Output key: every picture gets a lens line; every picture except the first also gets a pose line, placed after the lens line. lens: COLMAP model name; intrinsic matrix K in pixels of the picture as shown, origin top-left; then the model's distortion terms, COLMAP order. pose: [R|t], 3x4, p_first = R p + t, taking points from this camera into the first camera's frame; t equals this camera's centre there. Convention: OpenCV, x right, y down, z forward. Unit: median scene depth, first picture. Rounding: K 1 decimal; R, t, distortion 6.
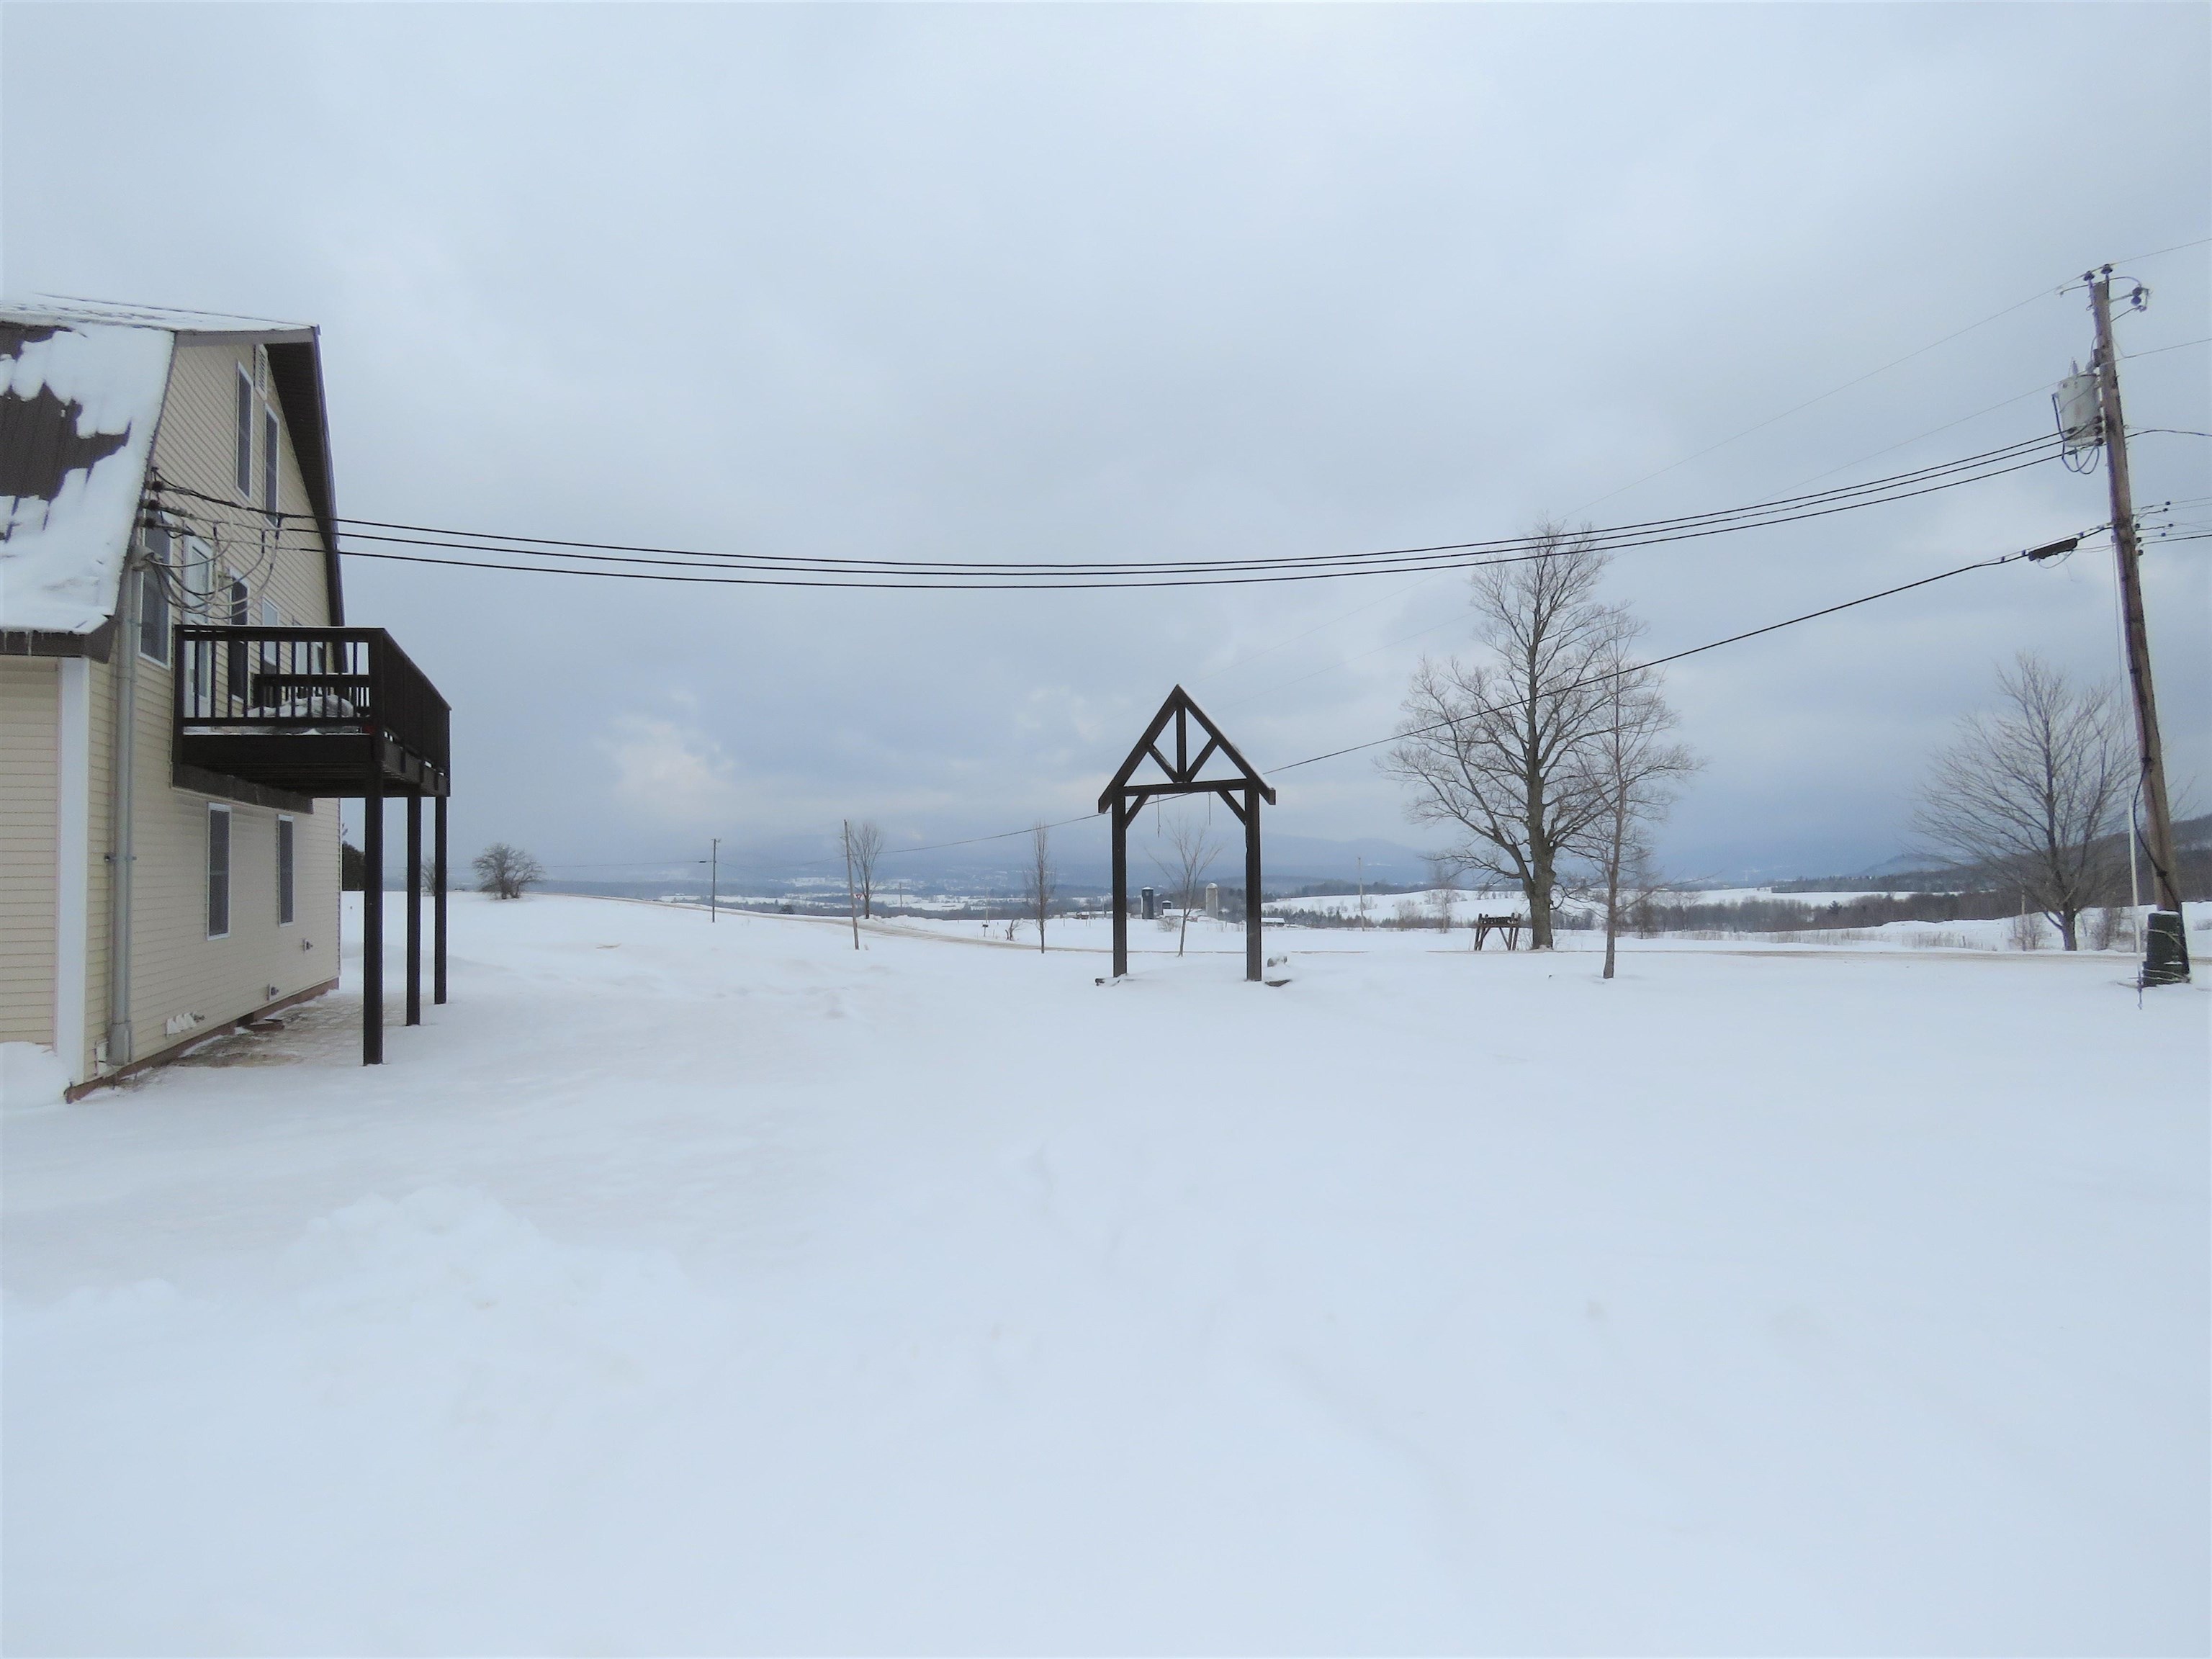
lens RADIAL K [[1419.6, 0, 1106.0], [0, 1419.6, 829.5], [0, 0, 1]] dist [0.002321, 0.002719]
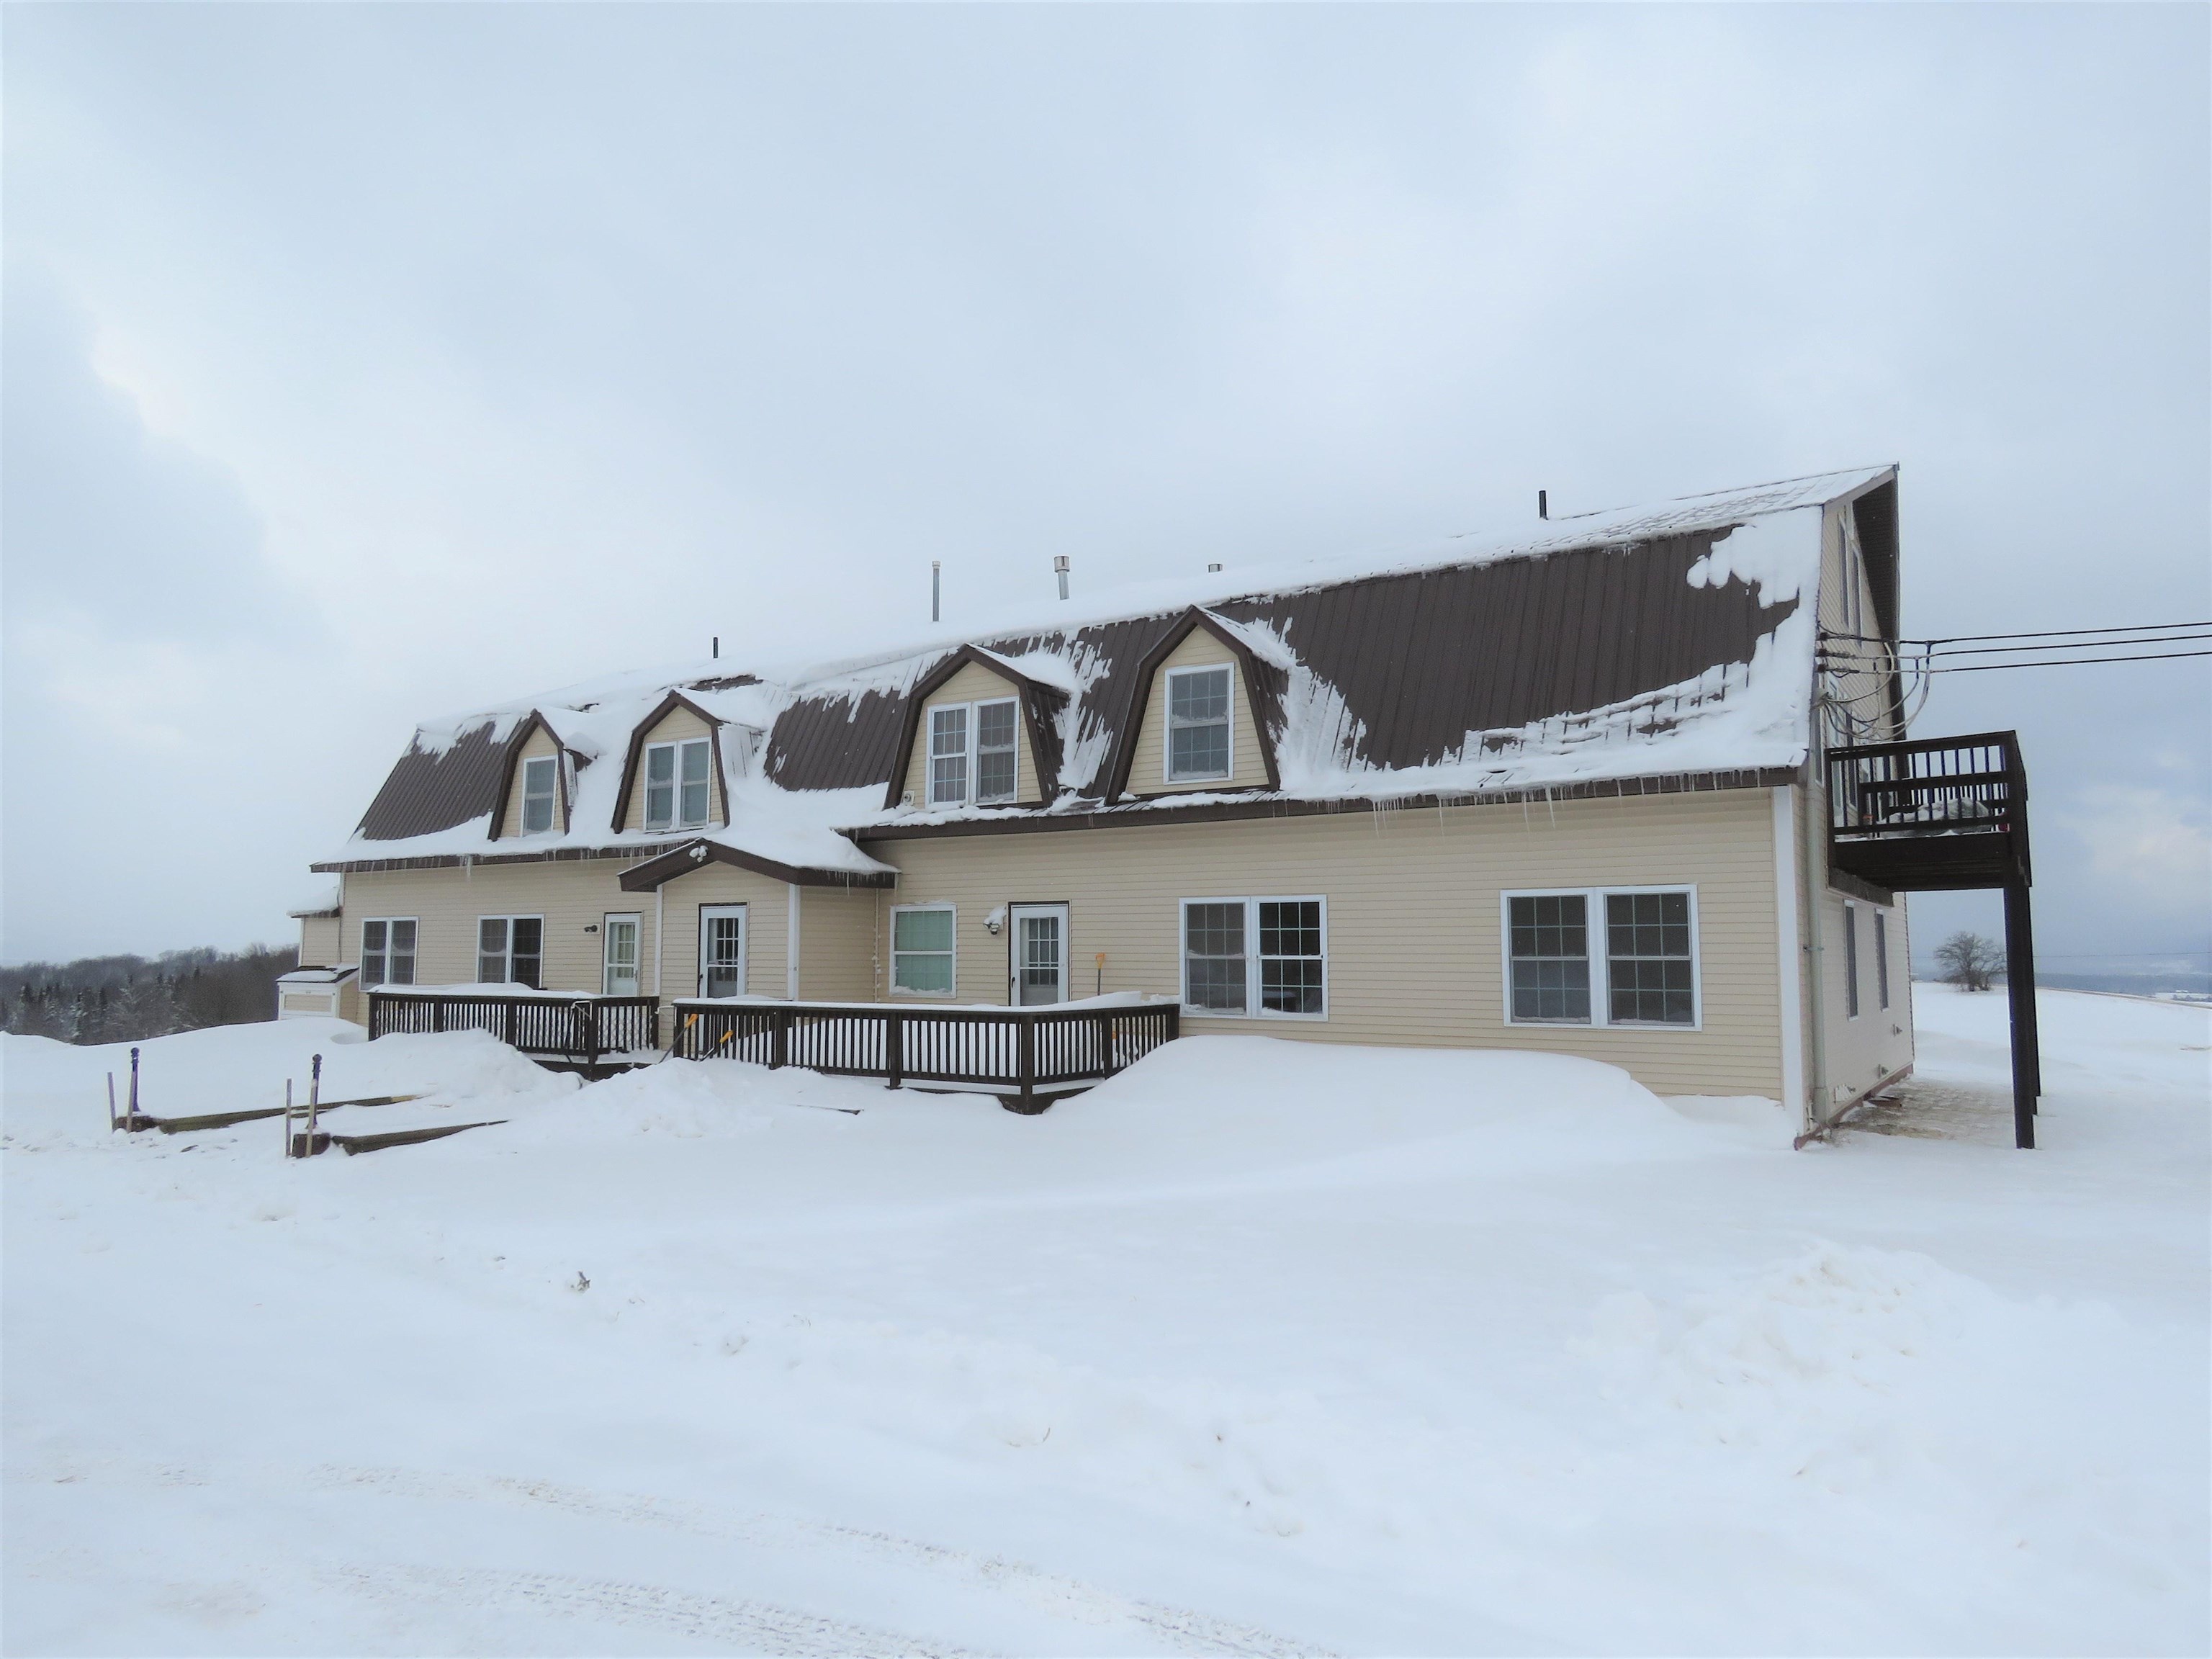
lens RADIAL K [[1419.6, 0, 1106.0], [0, 1419.6, 829.5], [0, 0, 1]] dist [0.002321, 0.002719]
pose [[0.599794, -0.064235, -0.797572, -0.085222], [0.014459, 0.997480, -0.069462, -0.005275], [0.800024, 0.030130, 0.599211, -0.188098]]
